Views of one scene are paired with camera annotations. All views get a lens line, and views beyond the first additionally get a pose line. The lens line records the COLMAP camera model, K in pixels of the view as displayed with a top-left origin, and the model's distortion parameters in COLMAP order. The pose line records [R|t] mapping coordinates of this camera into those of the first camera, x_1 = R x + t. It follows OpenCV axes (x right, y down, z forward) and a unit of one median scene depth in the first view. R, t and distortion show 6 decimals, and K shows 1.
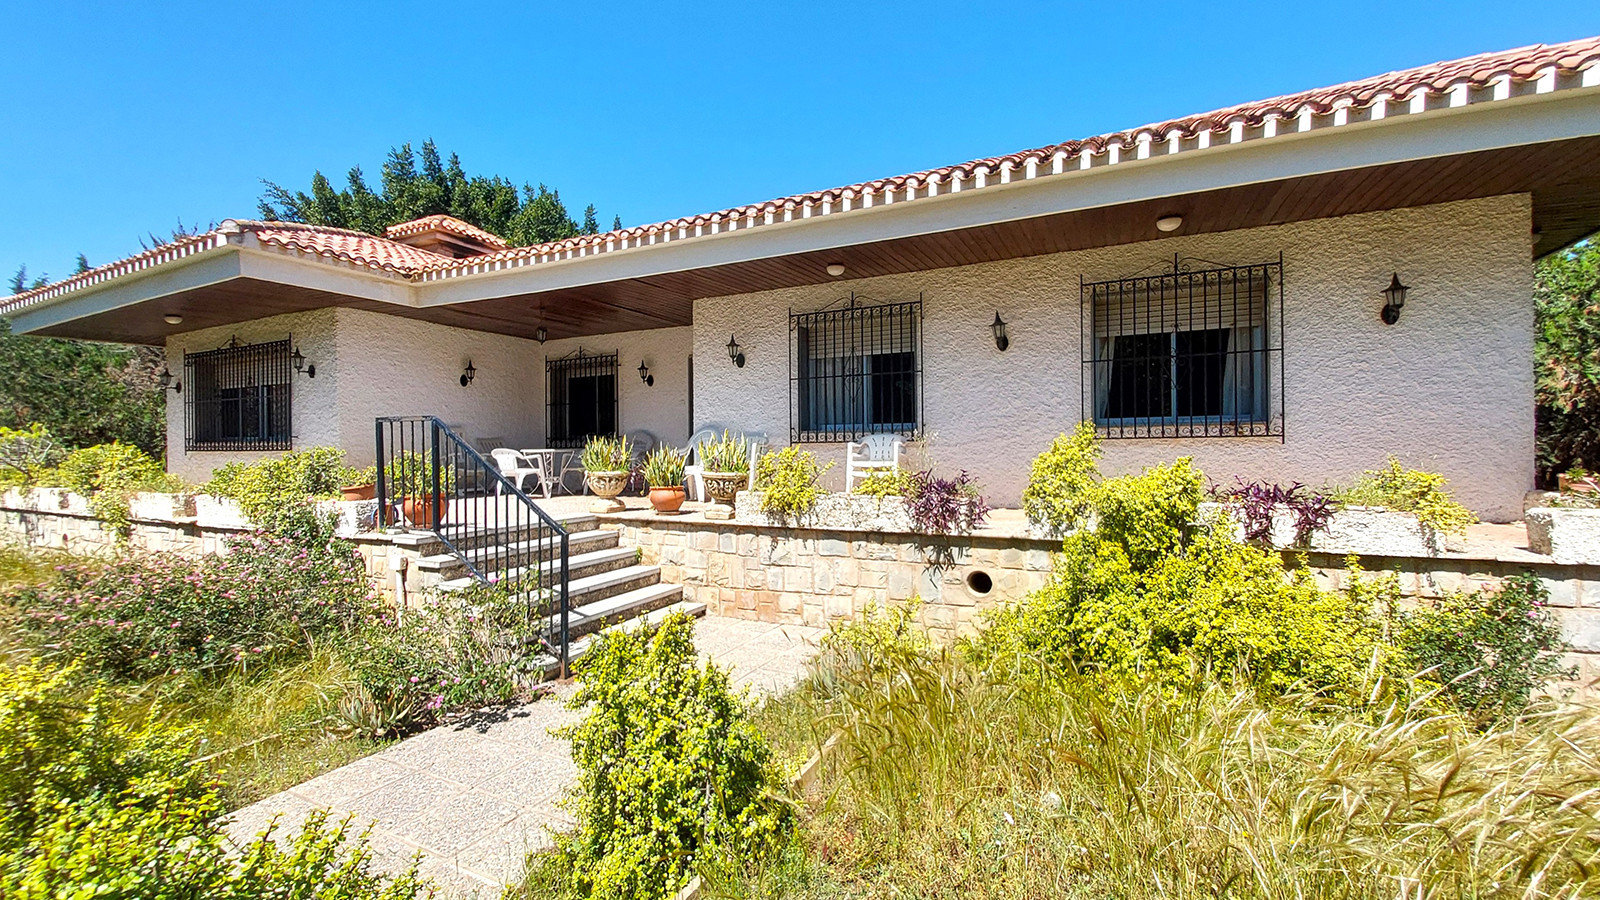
lens RADIAL K [[638.7, 0, 797.1], [0, 638.7, 447.4], [0, 0, 1]] dist [-0.002033, -0.001569]
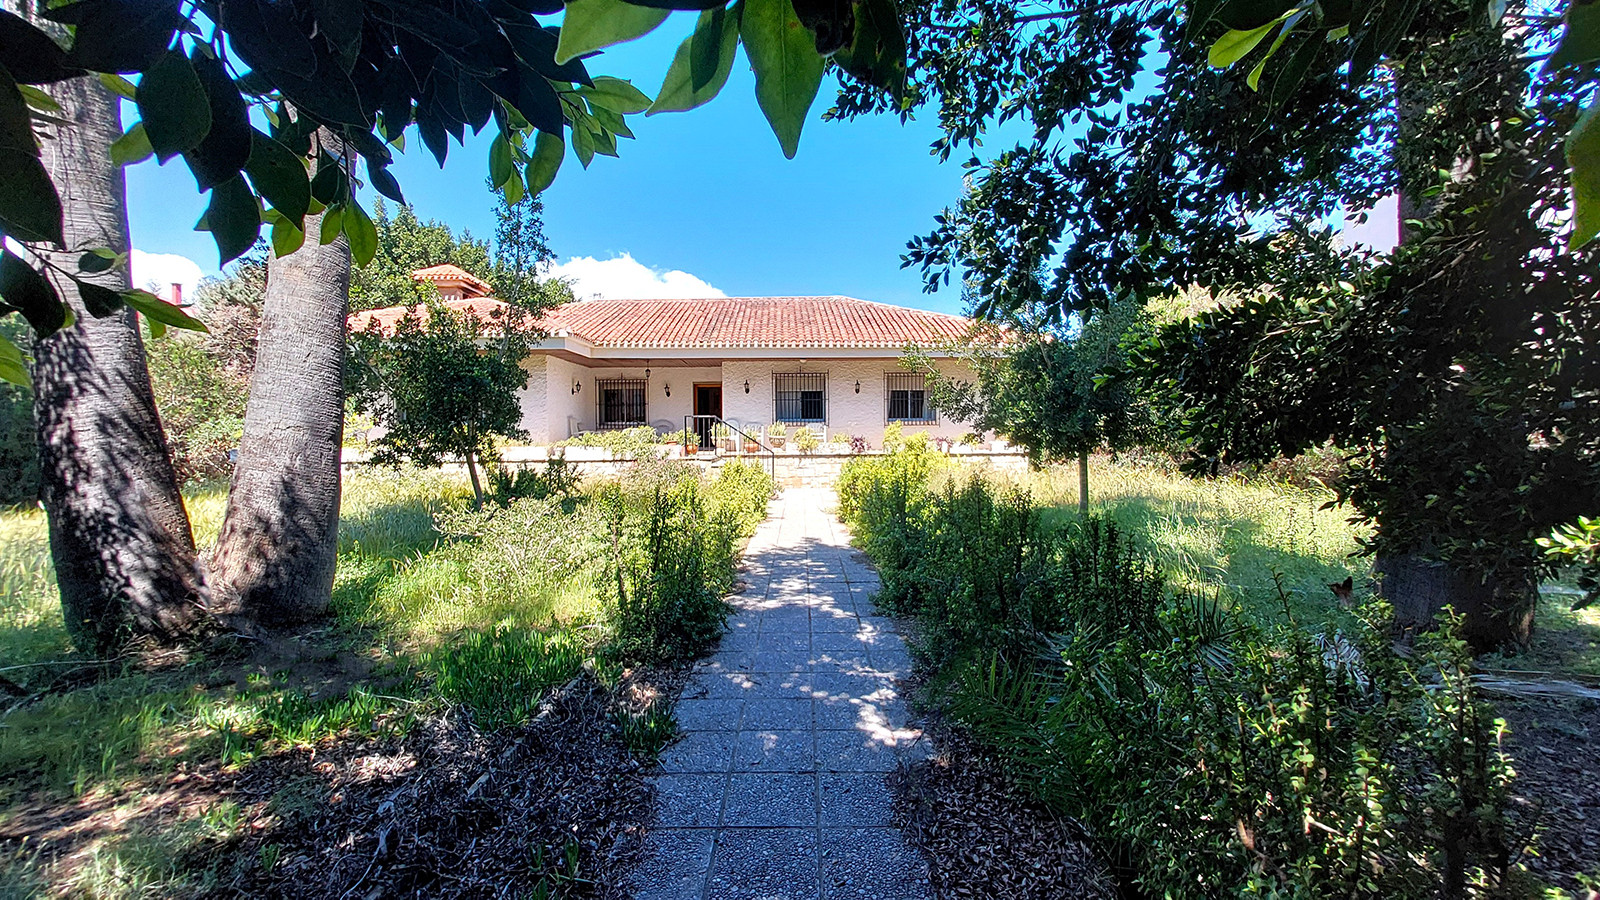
lens RADIAL K [[638.7, 0, 797.4], [0, 638.7, 439.2], [0, 0, 1]] dist [-0.002033, -0.001569]
pose [[0.896097, 0.004611, 0.443833, -1.308154], [-0.002424, 0.999982, -0.005496, 0.069059], [-0.443851, 0.003849, 0.896093, -1.549753]]
